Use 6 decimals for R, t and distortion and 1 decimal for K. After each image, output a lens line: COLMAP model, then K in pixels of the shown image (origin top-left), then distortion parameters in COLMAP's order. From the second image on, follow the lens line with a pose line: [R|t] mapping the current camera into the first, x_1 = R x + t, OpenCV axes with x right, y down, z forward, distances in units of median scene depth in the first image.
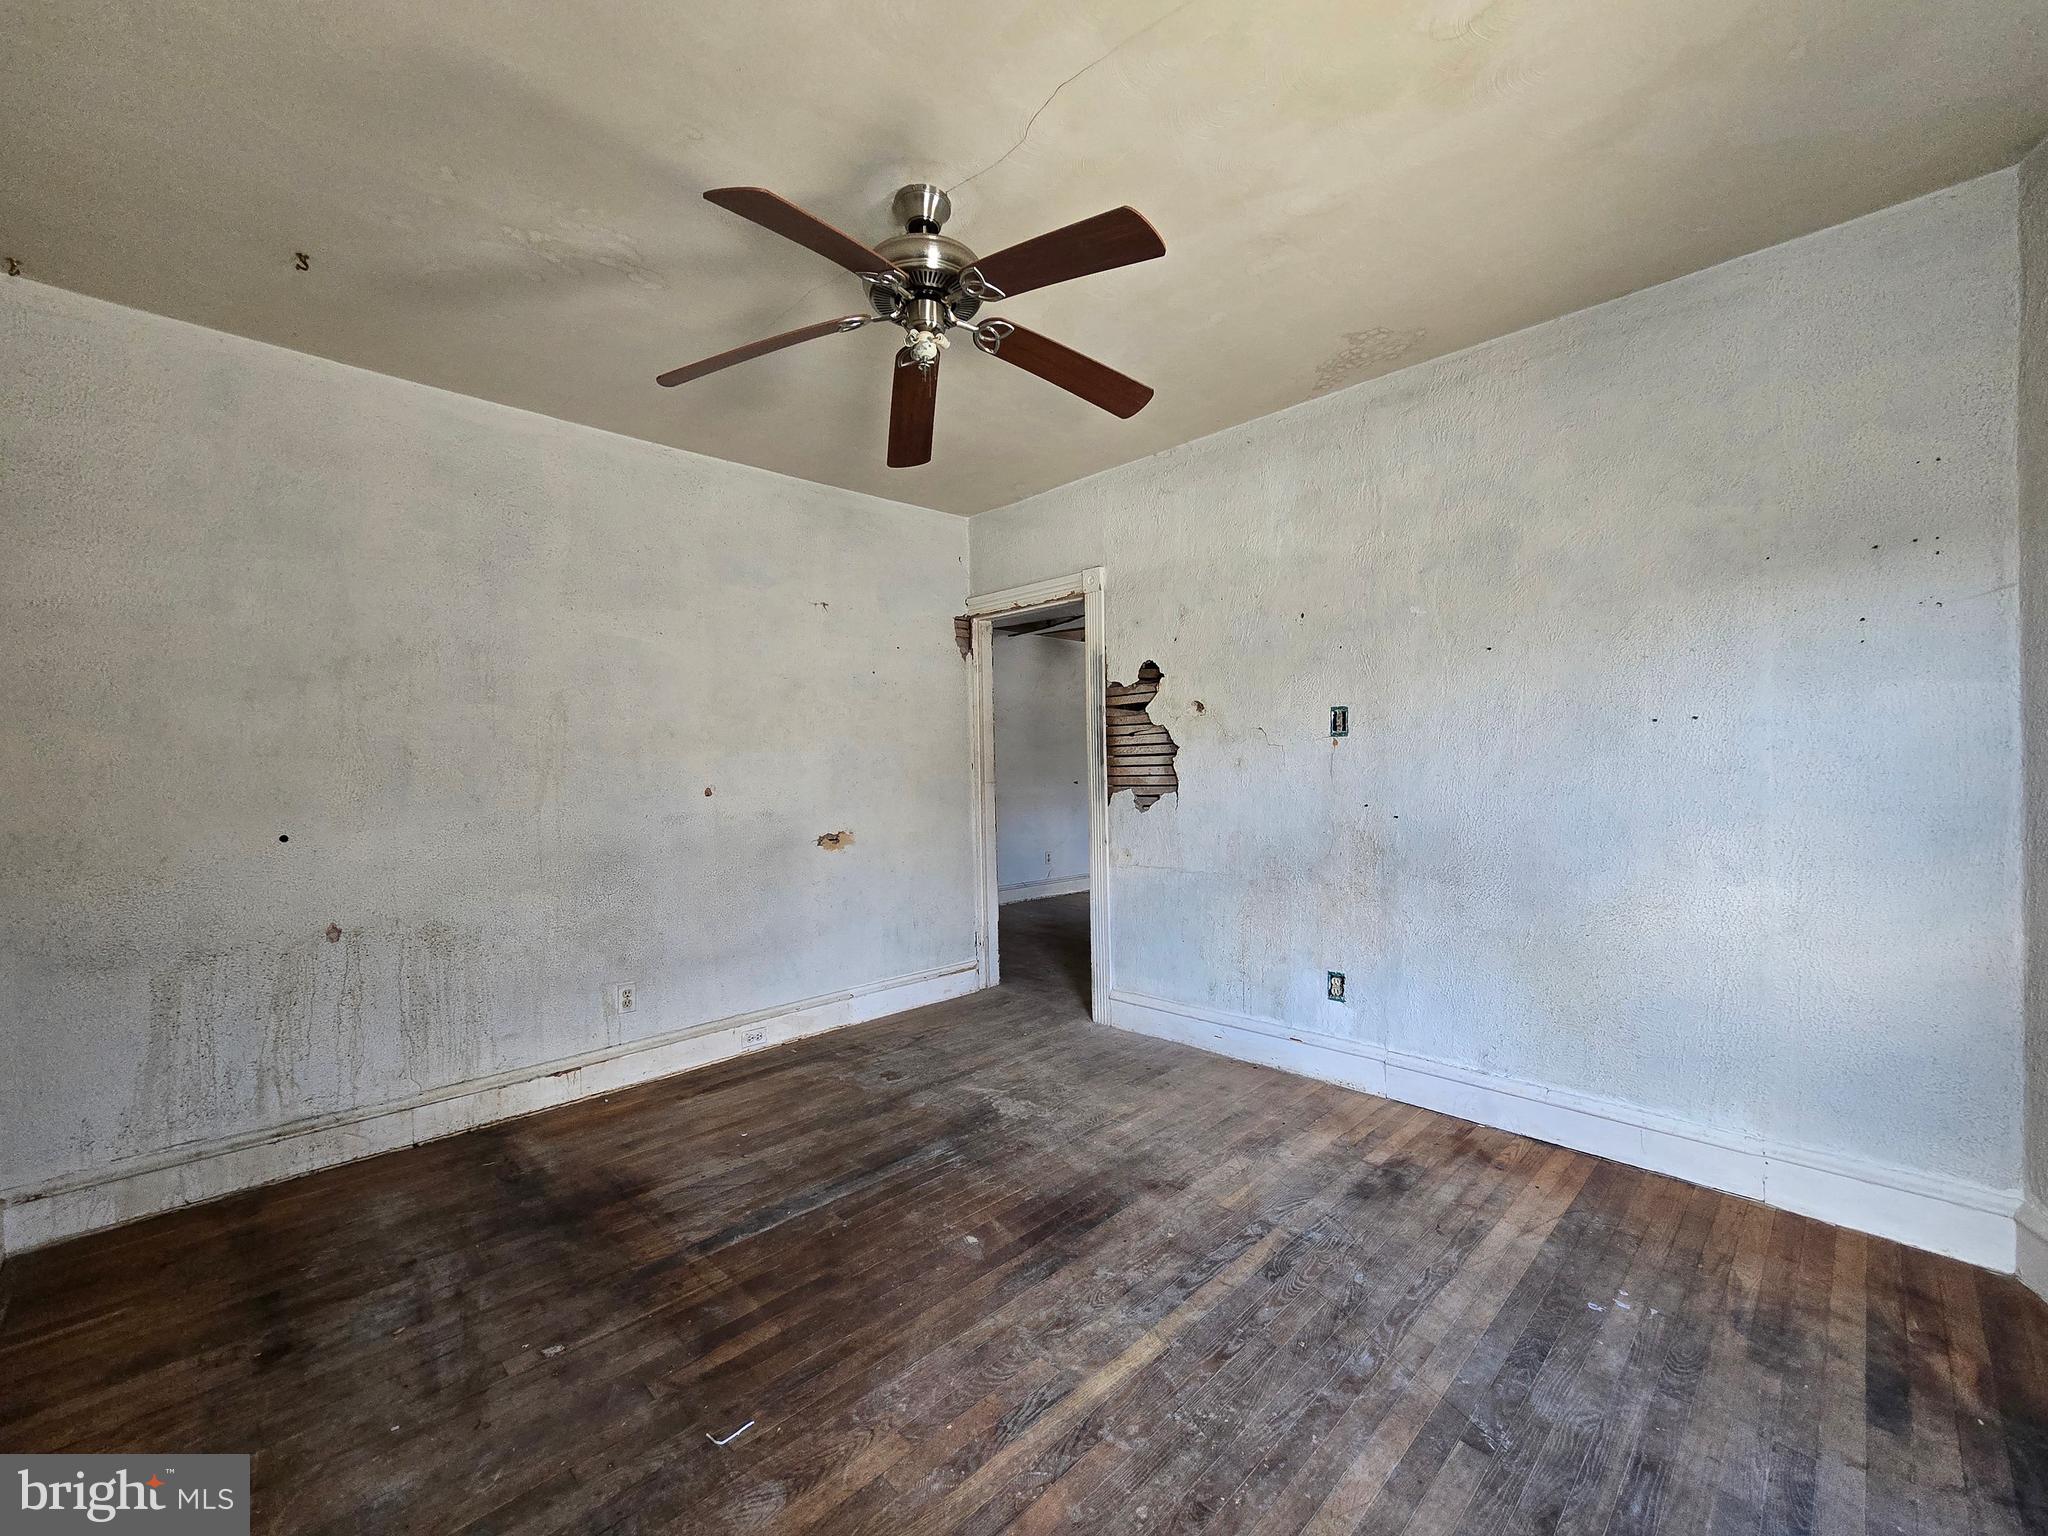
lens RADIAL K [[838.8, 0, 1024.6], [0, 838.8, 769.7], [0, 0, 1]] dist [-0.000553, -0.000344]
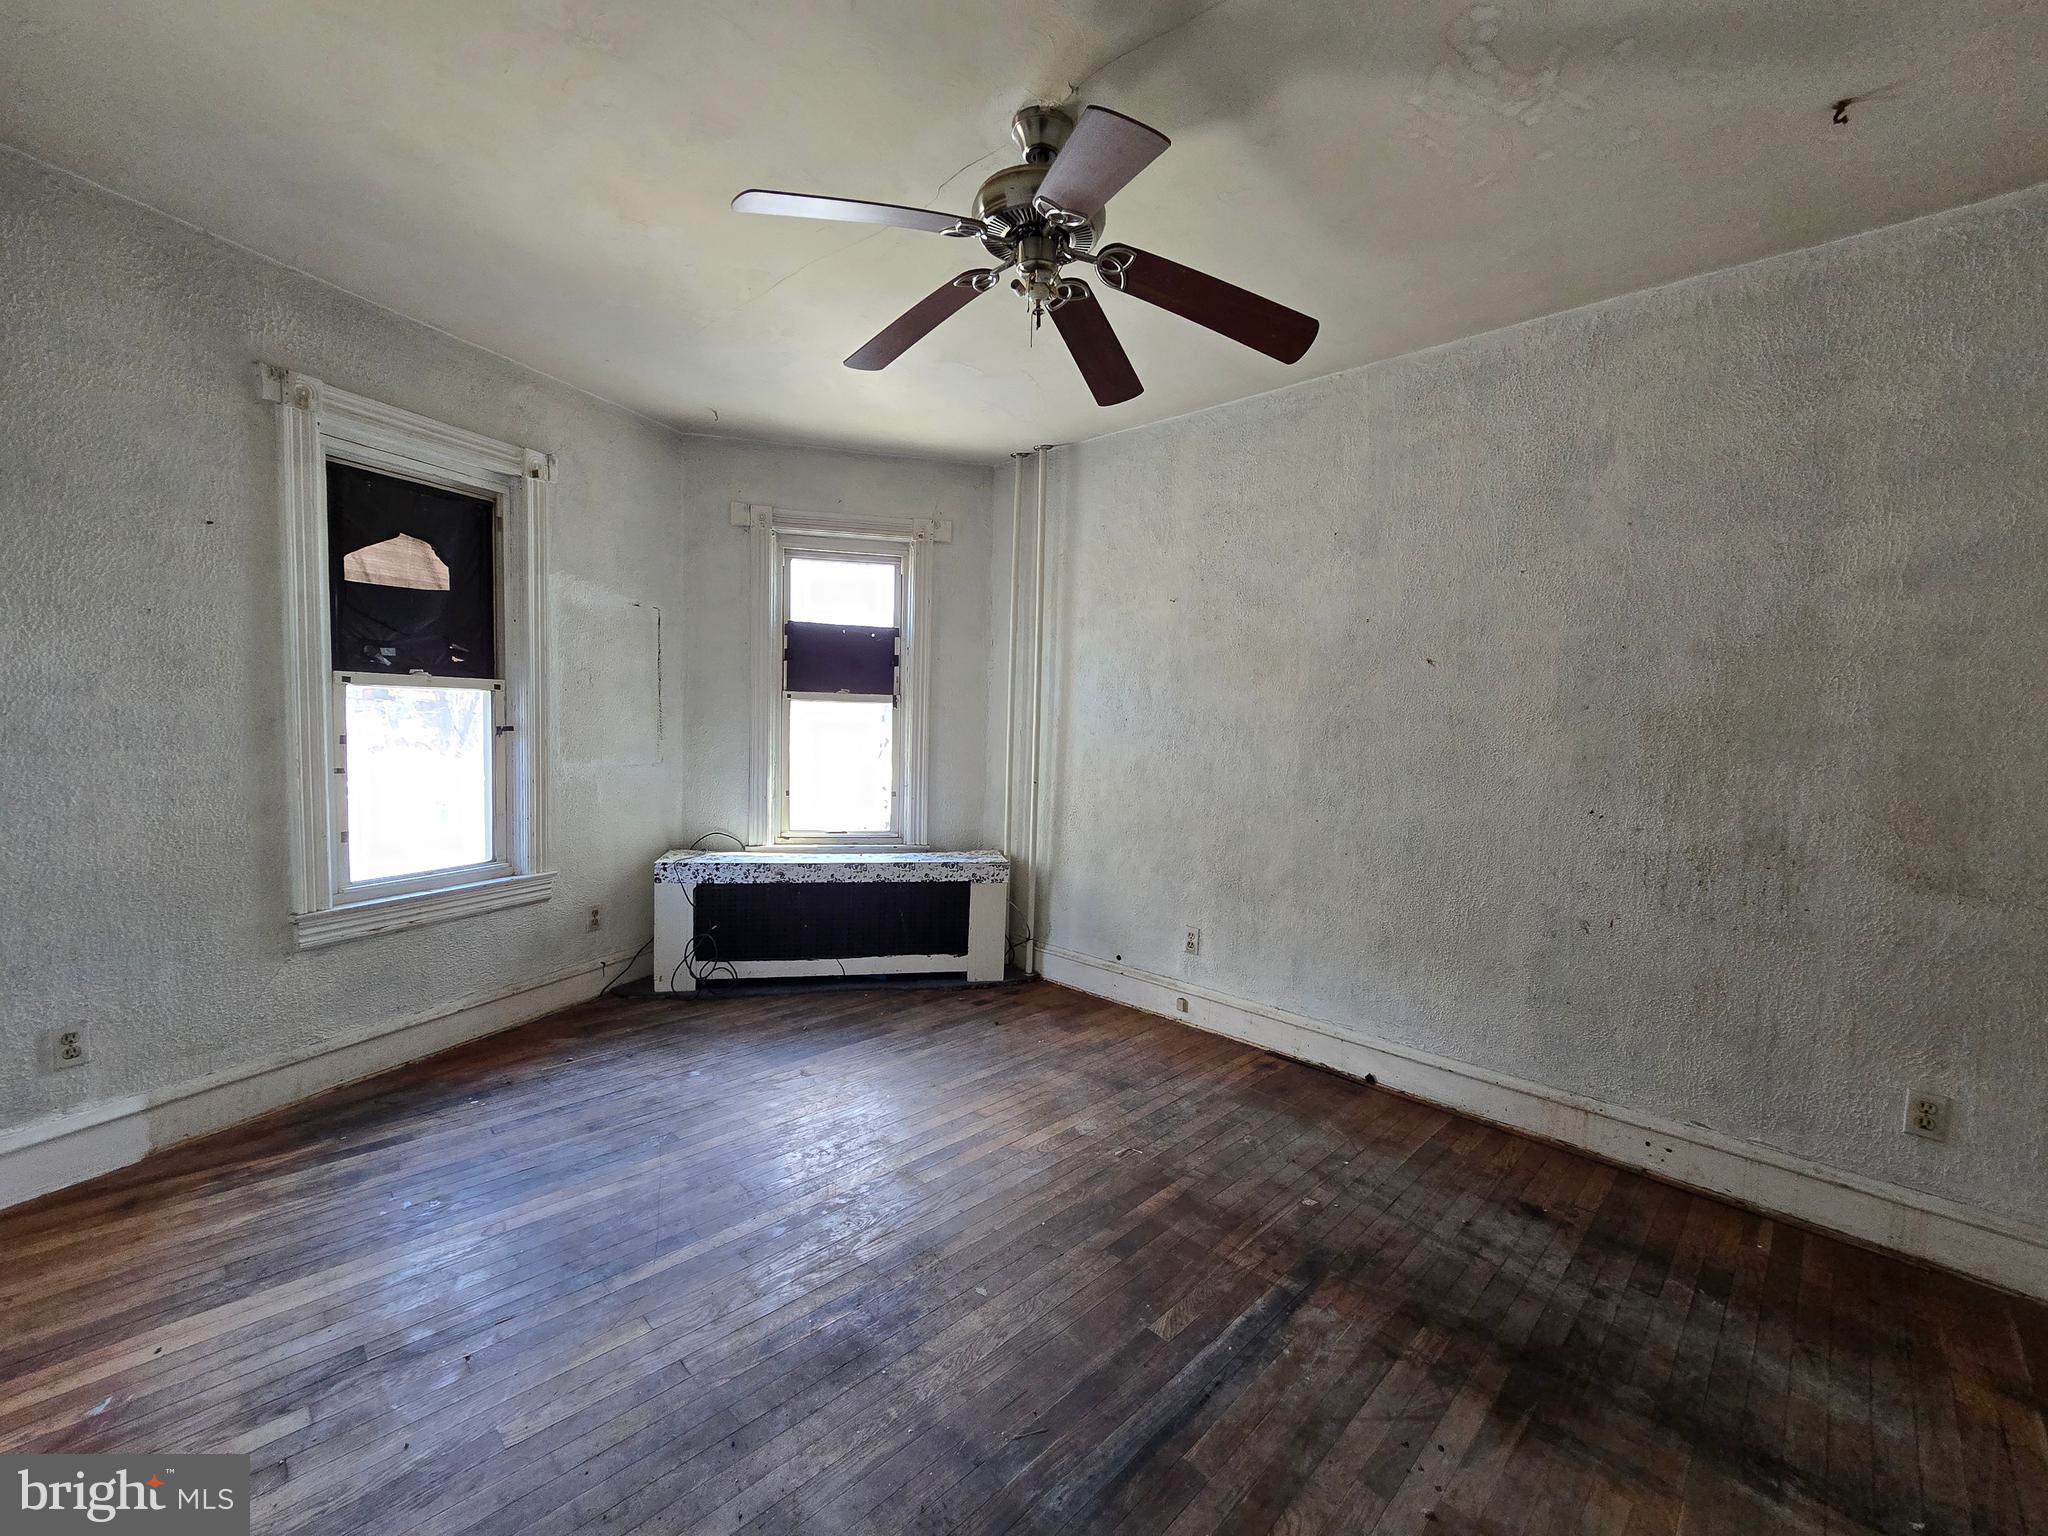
lens RADIAL K [[838.8, 0, 1019.4], [0, 838.8, 769.9], [0, 0, 1]] dist [-0.000553, -0.000344]
pose [[-0.999922, -0.009873, -0.007598, -0.108468], [-0.010385, 0.997453, 0.070570, -0.041102], [0.006882, 0.070643, -0.997478, 2.192637]]
